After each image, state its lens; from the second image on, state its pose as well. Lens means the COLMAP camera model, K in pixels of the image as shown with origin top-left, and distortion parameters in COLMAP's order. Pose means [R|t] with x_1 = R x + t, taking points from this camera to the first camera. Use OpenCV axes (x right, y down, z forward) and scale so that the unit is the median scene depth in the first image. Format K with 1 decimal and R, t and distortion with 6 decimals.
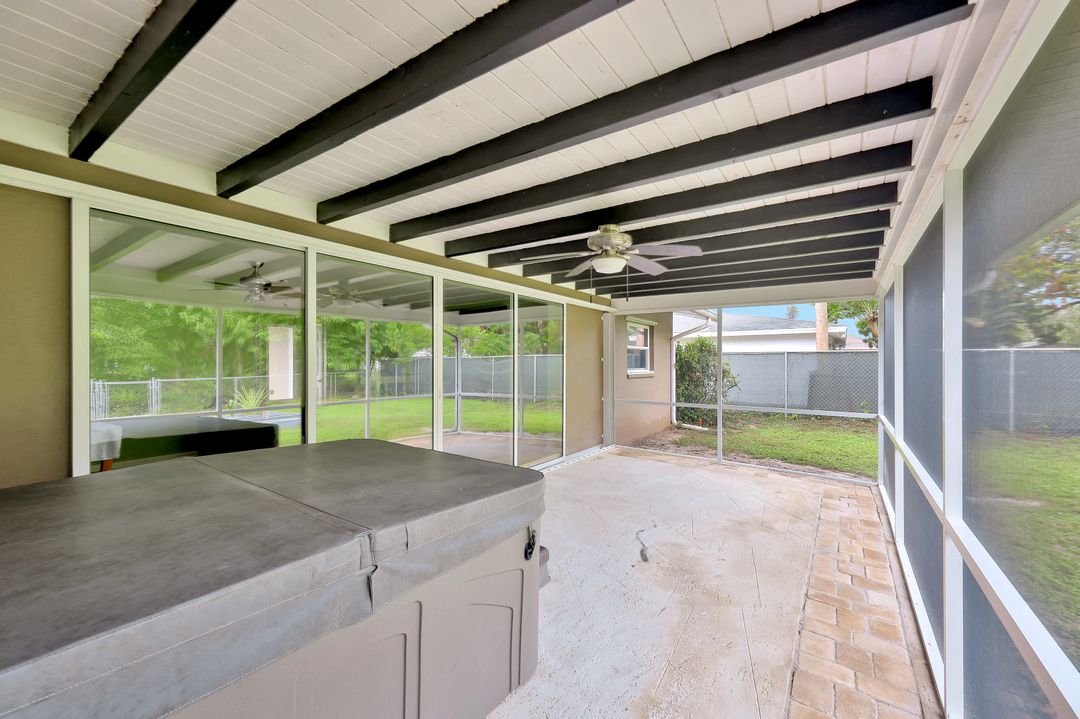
lens RADIAL K [[435.2, 0, 537.5], [0, 435.2, 364.9], [0, 0, 1]] dist [-0.002863, -0.000633]
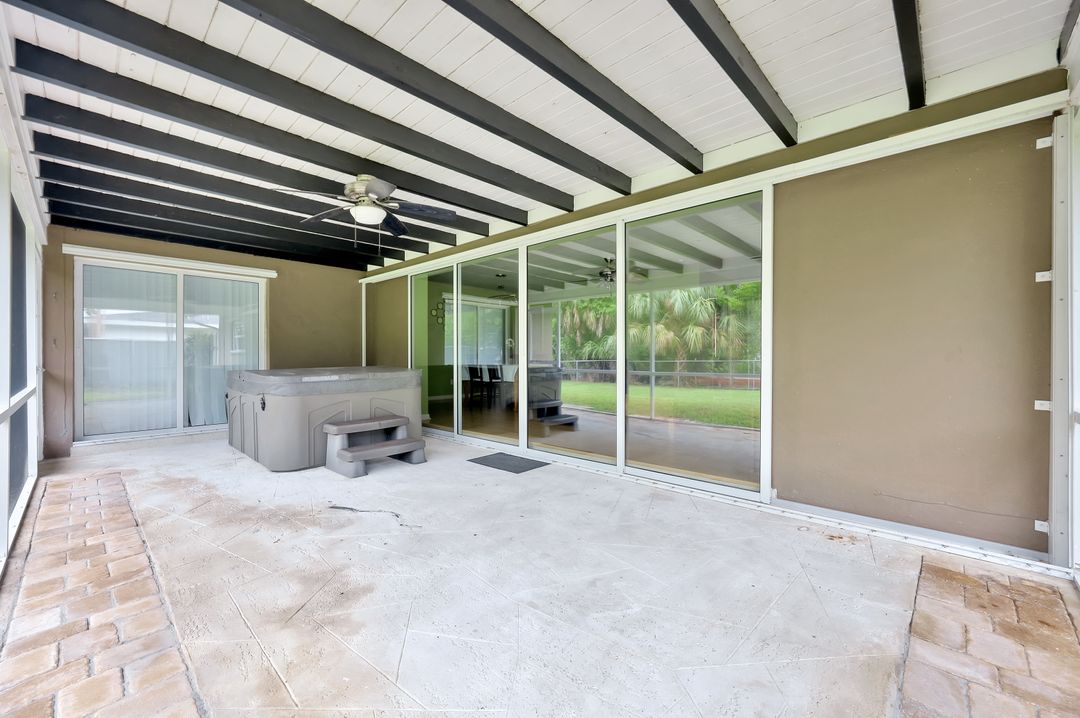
lens RADIAL K [[435.2, 0, 543.9], [0, 435.2, 351.5], [0, 0, 1]] dist [-0.002863, -0.000633]
pose [[-0.137666, -0.010104, -0.990427, 1.159128], [-0.004245, 0.999945, -0.009611, 0.101629], [0.990470, 0.002881, -0.137701, 1.602678]]
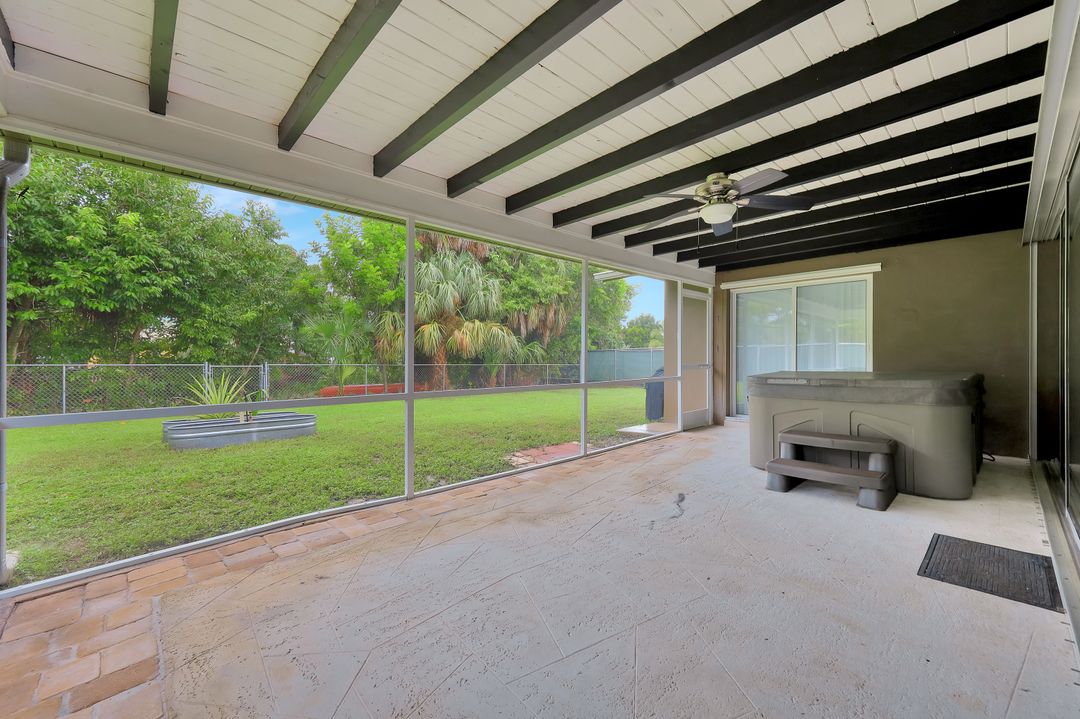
lens RADIAL K [[435.2, 0, 542.8], [0, 435.2, 359.3], [0, 0, 1]] dist [-0.002863, -0.000633]
pose [[-0.978902, 0.001022, 0.204330, 0.363696], [0.002273, 0.999980, 0.005890, 0.099624], [-0.204320, 0.006230, -0.978884, 2.134054]]
